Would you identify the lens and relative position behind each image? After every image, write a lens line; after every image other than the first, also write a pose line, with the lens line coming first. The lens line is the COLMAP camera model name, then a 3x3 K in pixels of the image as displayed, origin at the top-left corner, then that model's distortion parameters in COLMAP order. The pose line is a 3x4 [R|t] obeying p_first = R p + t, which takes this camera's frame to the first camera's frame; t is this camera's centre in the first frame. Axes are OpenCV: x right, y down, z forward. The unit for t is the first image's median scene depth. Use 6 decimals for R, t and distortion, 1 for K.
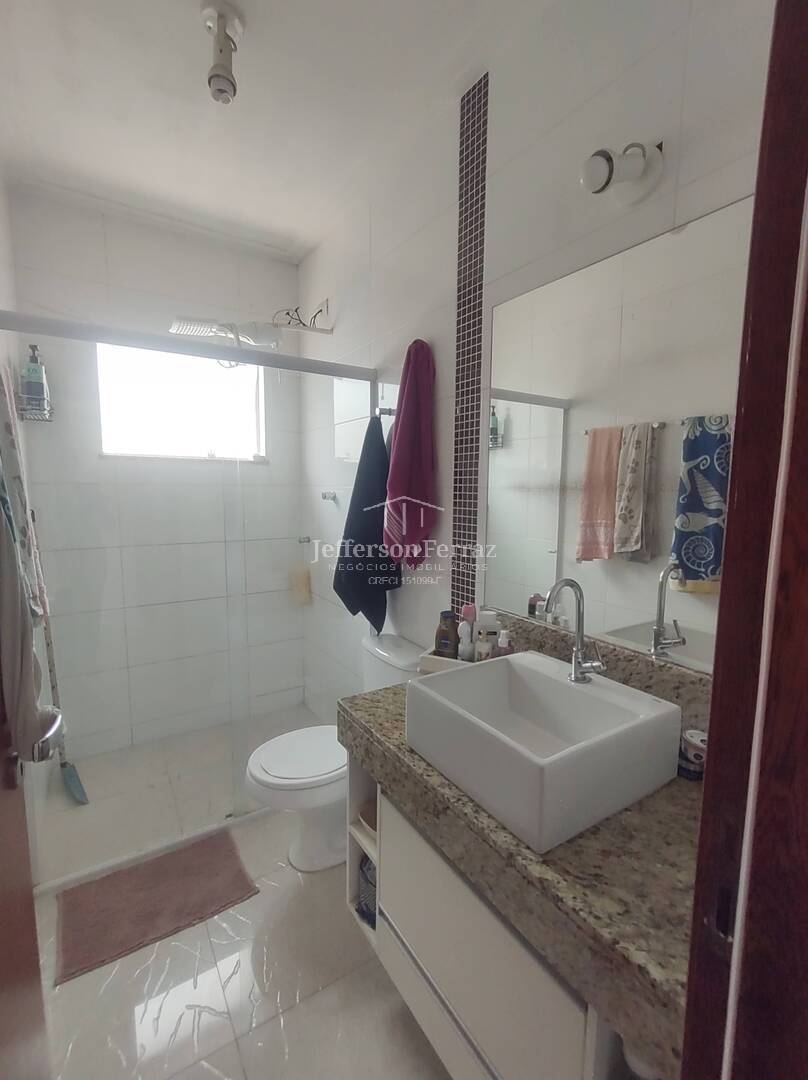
lens RADIAL K [[485.7, 0, 406.3], [0, 485.7, 541.5], [0, 0, 1]] dist [0.002315, 0.000409]
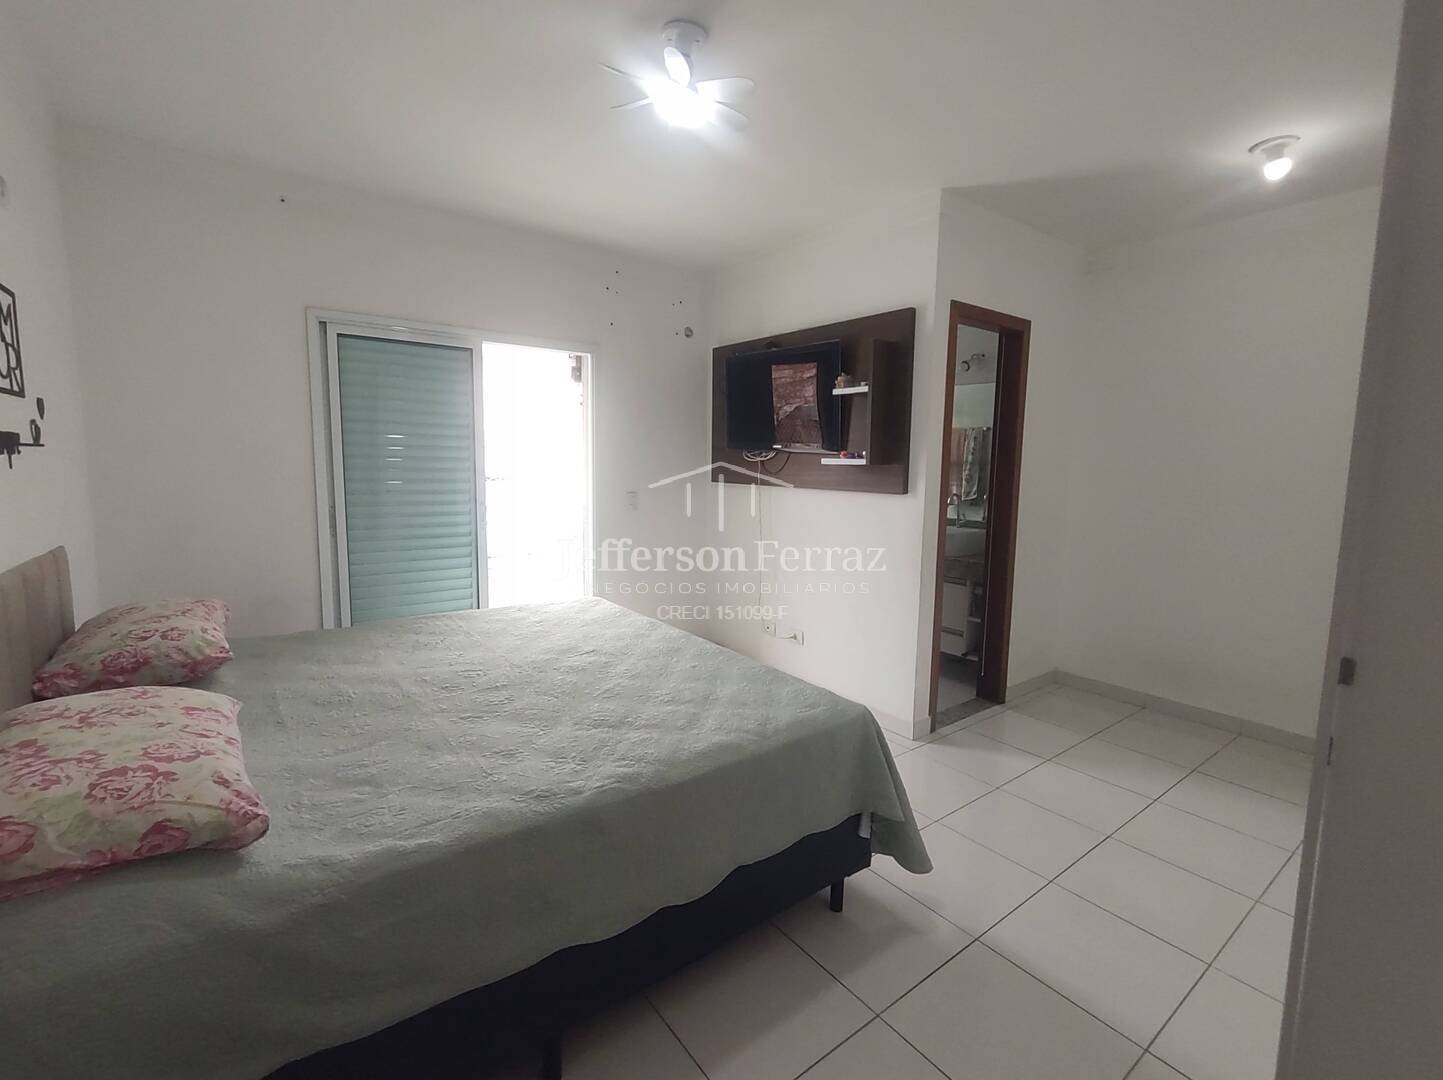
lens RADIAL K [[648.9, 0, 719.4], [0, 648.9, 535.6], [0, 0, 1]] dist [0.002315, 0.000409]
pose [[0.996708, 0.001455, 0.081063, -0.637926], [-0.001552, 0.999998, 0.001140, 0.149821], [-0.081061, -0.001262, 0.996708, -1.270835]]
